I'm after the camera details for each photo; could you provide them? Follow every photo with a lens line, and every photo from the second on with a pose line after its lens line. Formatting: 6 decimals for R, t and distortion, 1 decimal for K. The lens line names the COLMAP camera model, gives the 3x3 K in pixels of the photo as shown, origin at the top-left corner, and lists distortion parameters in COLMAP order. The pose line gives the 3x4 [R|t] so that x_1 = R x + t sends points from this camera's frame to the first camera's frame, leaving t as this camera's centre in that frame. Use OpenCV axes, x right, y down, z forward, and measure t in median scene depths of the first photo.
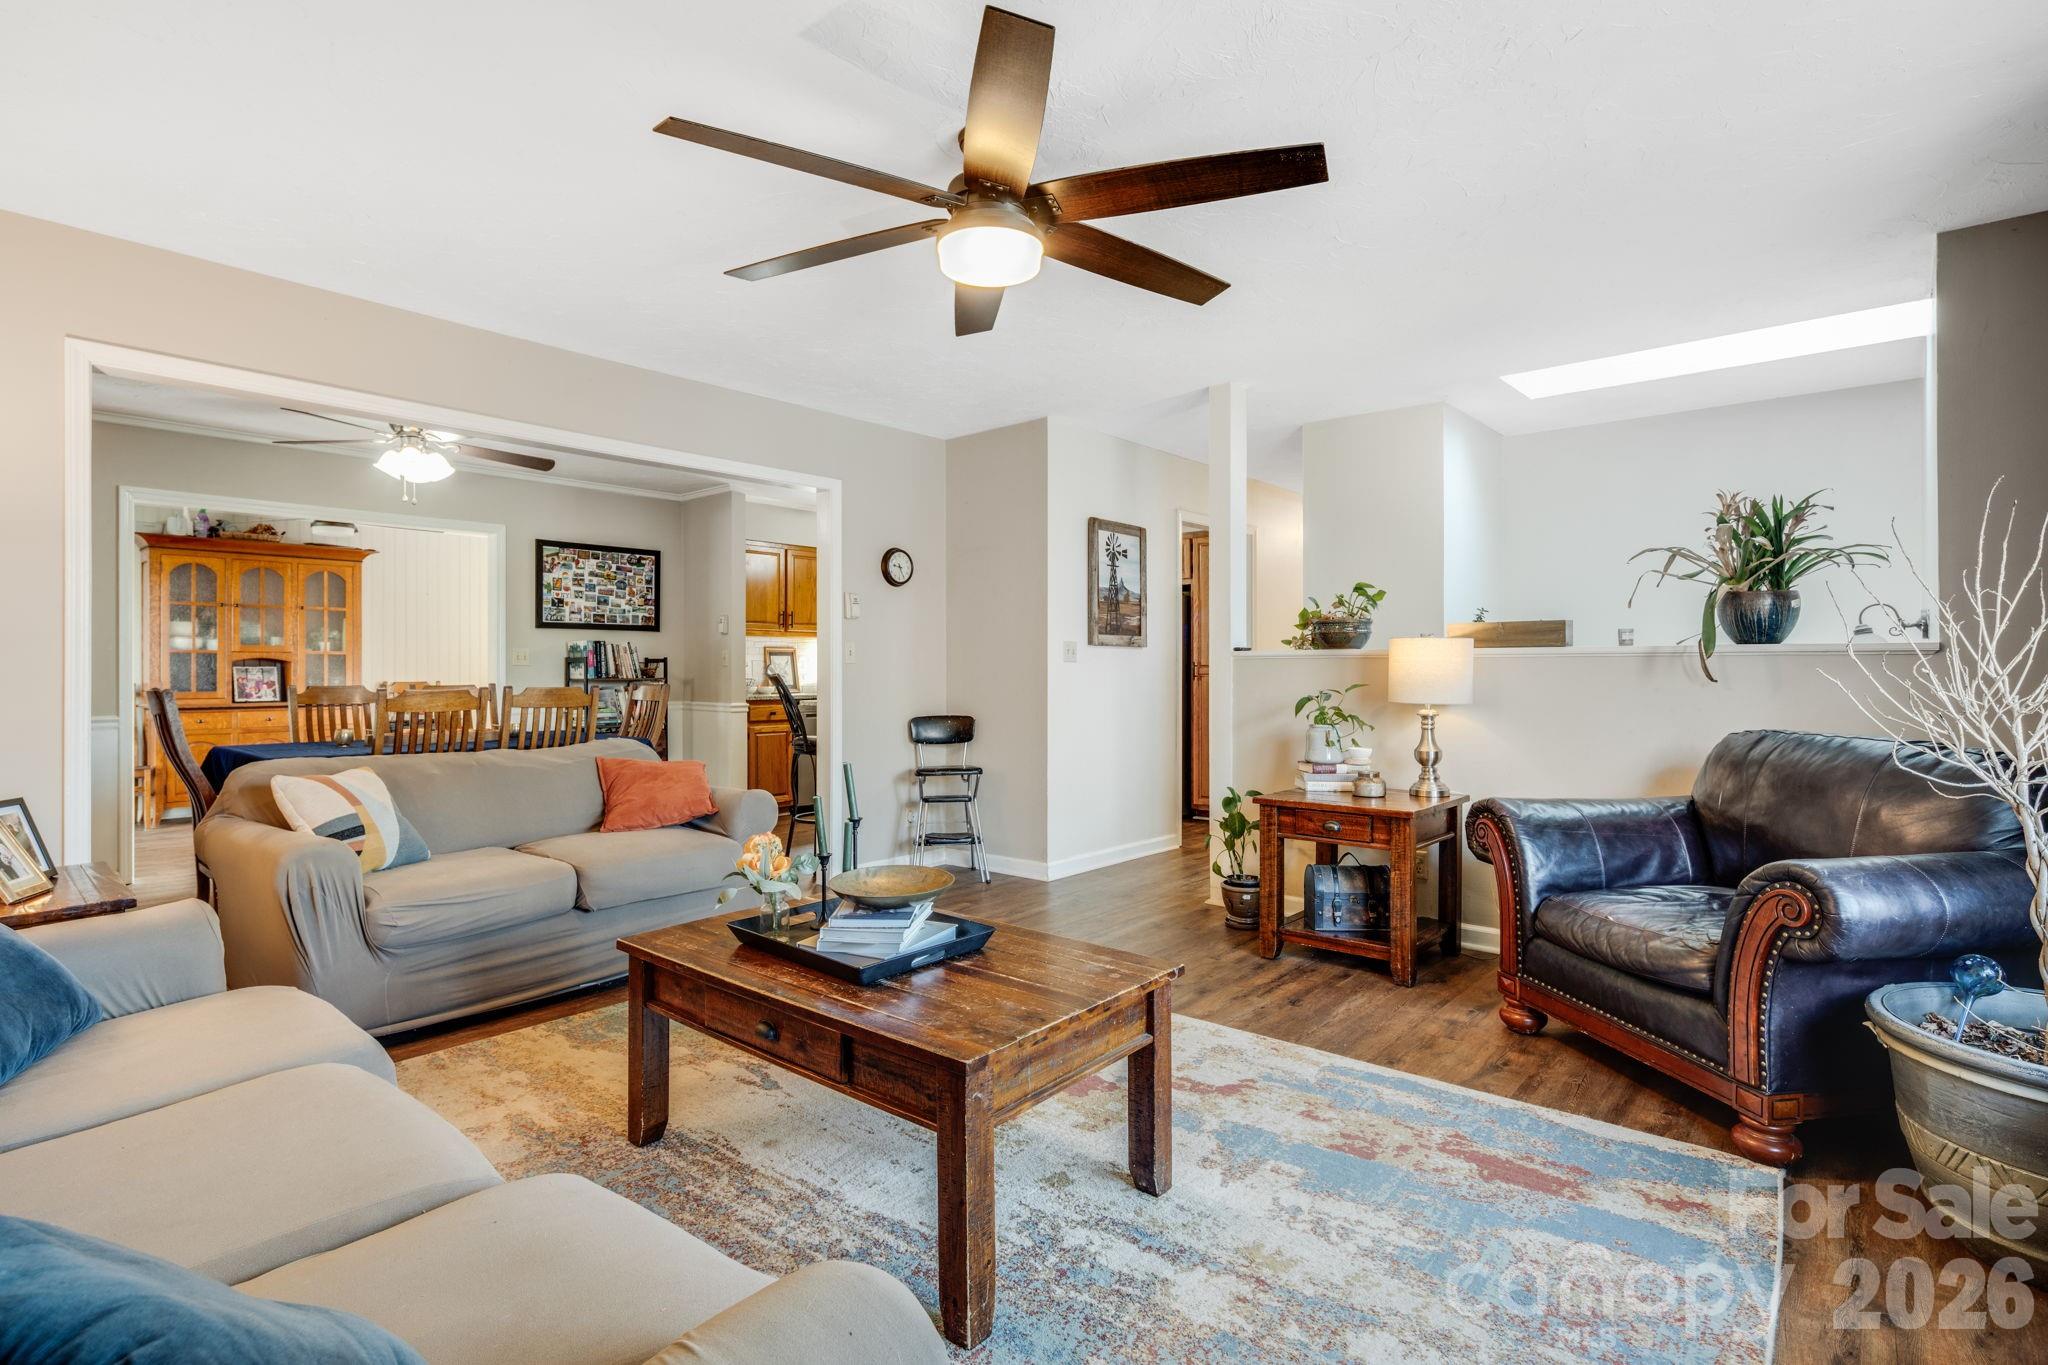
lens RADIAL K [[997.6, 0, 1023.9], [0, 997.6, 672.7], [0, 0, 1]] dist [-0.003511, -0.001619]
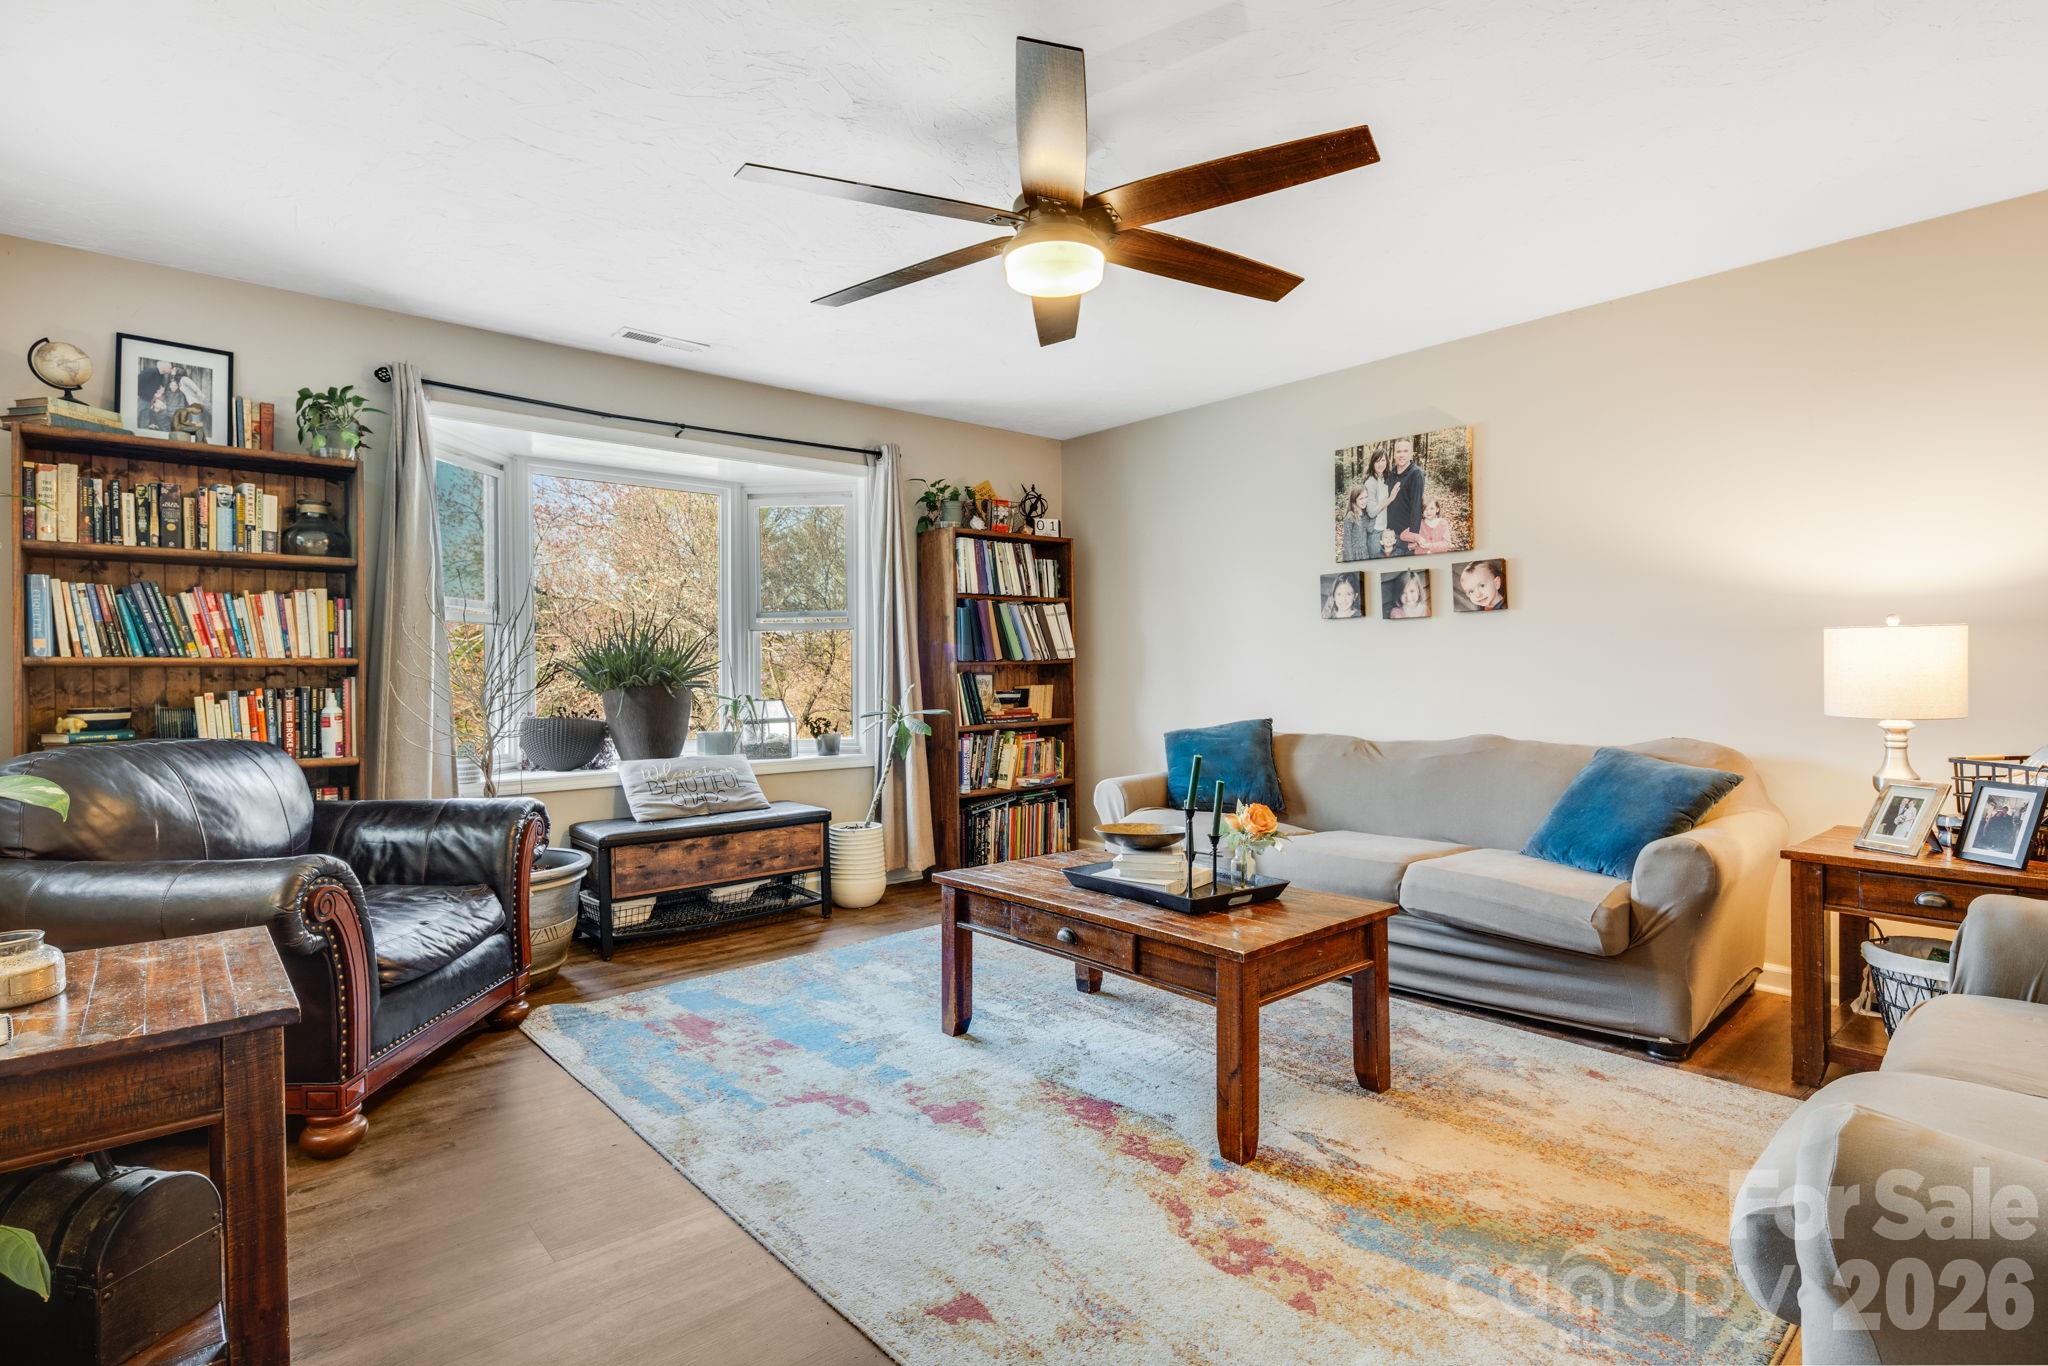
lens RADIAL K [[997.6, 0, 1023.9], [0, 997.6, 673.2], [0, 0, 1]] dist [-0.003511, -0.001619]
pose [[-0.990406, 0.006510, 0.138032, -0.153929], [0.007355, 0.999957, 0.005617, -0.000109], [-0.137989, 0.006579, -0.990412, 2.211133]]
